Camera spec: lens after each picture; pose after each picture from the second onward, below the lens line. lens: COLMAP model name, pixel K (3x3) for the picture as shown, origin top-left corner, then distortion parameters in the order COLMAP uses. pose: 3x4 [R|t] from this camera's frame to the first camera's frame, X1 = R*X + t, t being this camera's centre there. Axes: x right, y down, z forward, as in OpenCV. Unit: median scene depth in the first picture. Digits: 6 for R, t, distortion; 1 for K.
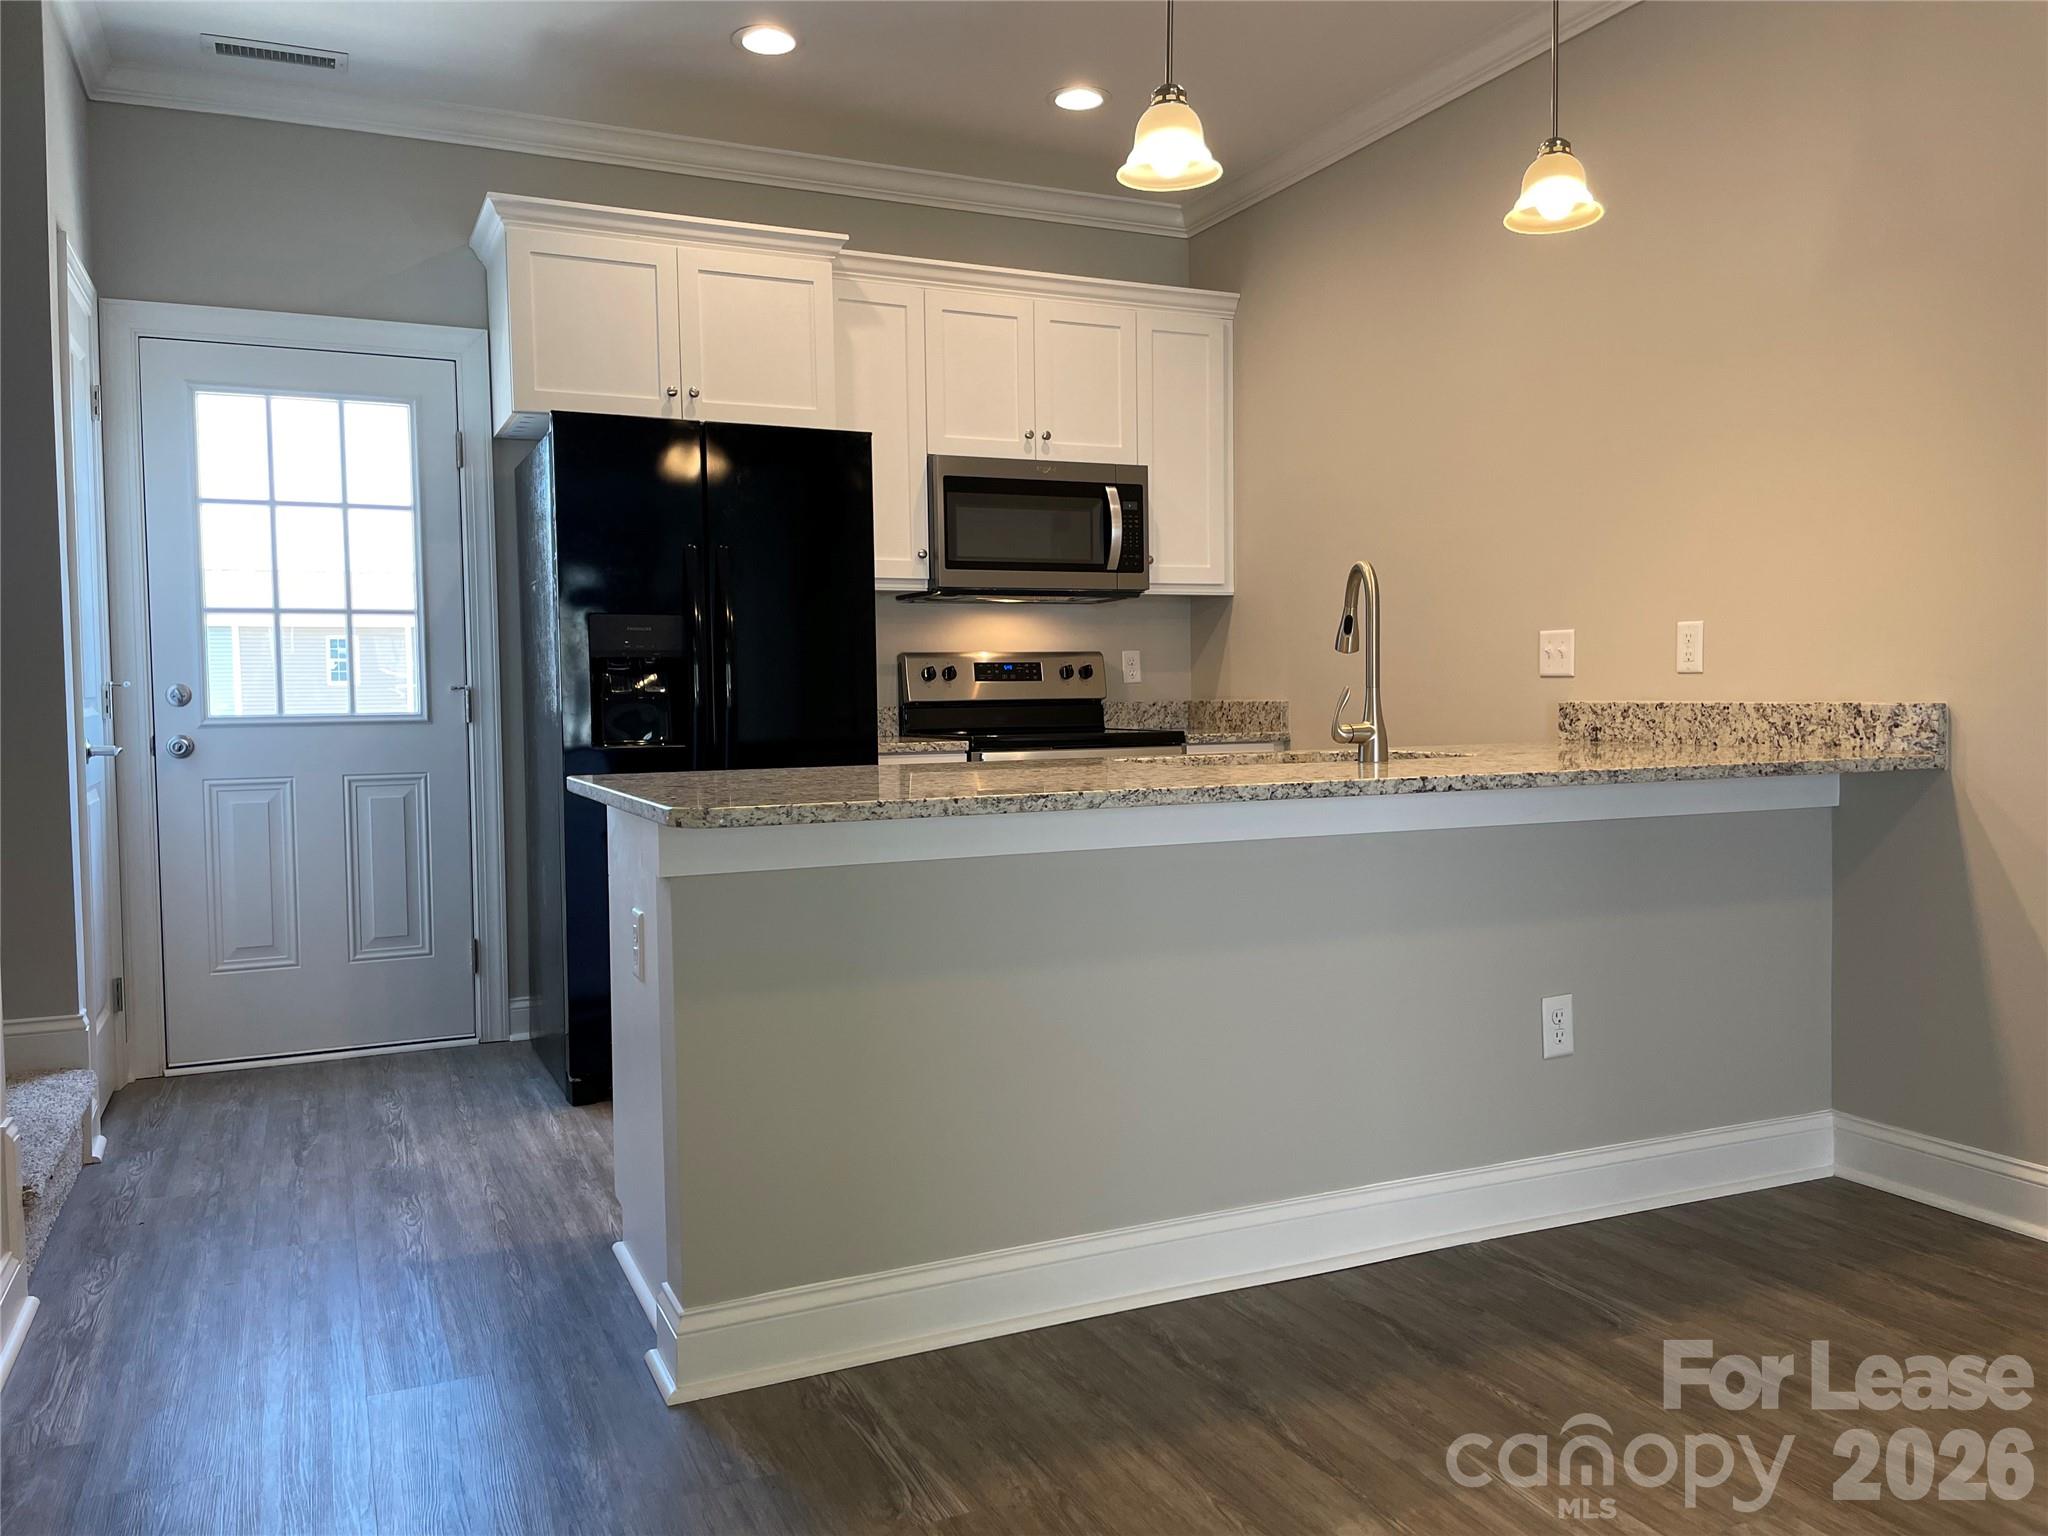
lens RADIAL K [[1550.1, 0, 1031.8], [0, 1550.1, 747.9], [0, 0, 1]] dist [0.016521, -0.027976]
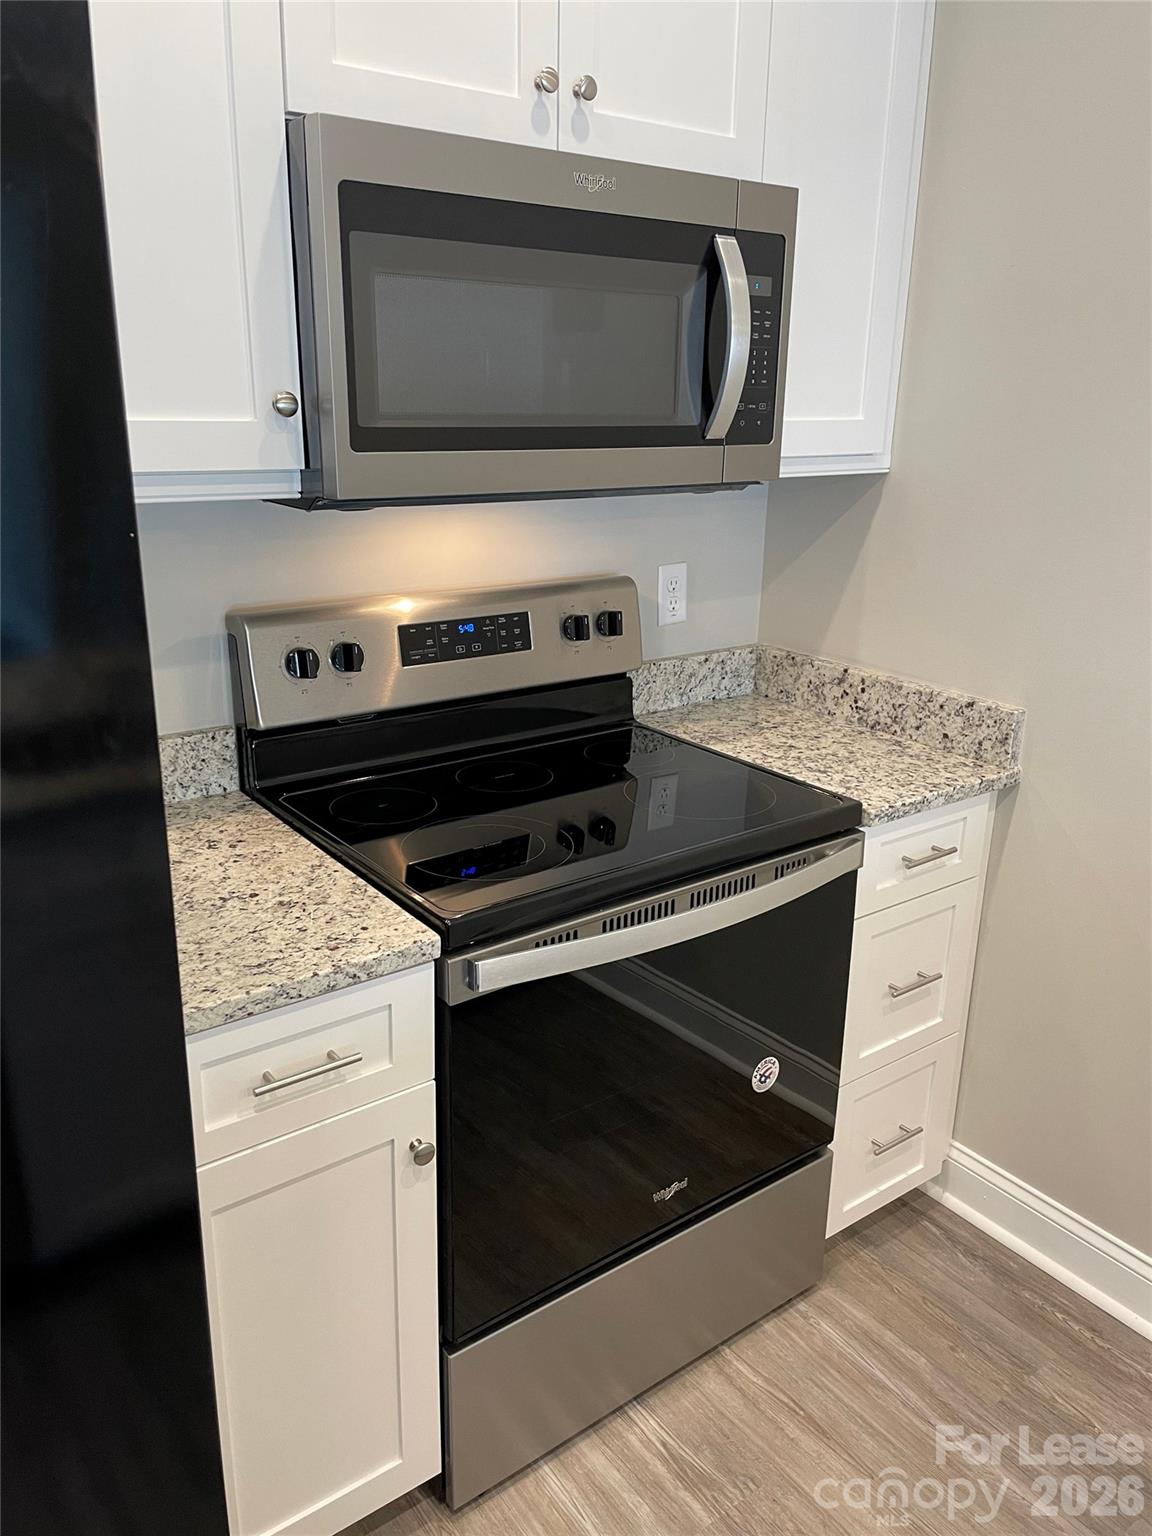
lens RADIAL K [[1162.6, 0, 577.8], [0, 1162.6, 765.7], [0, 0, 1]] dist [0.016521, -0.027976]
pose [[0.977232, -0.035538, 0.209175, -0.059631], [-0.022587, 0.962846, 0.269106, -0.111436], [-0.210967, -0.267704, 0.940121, 0.655597]]
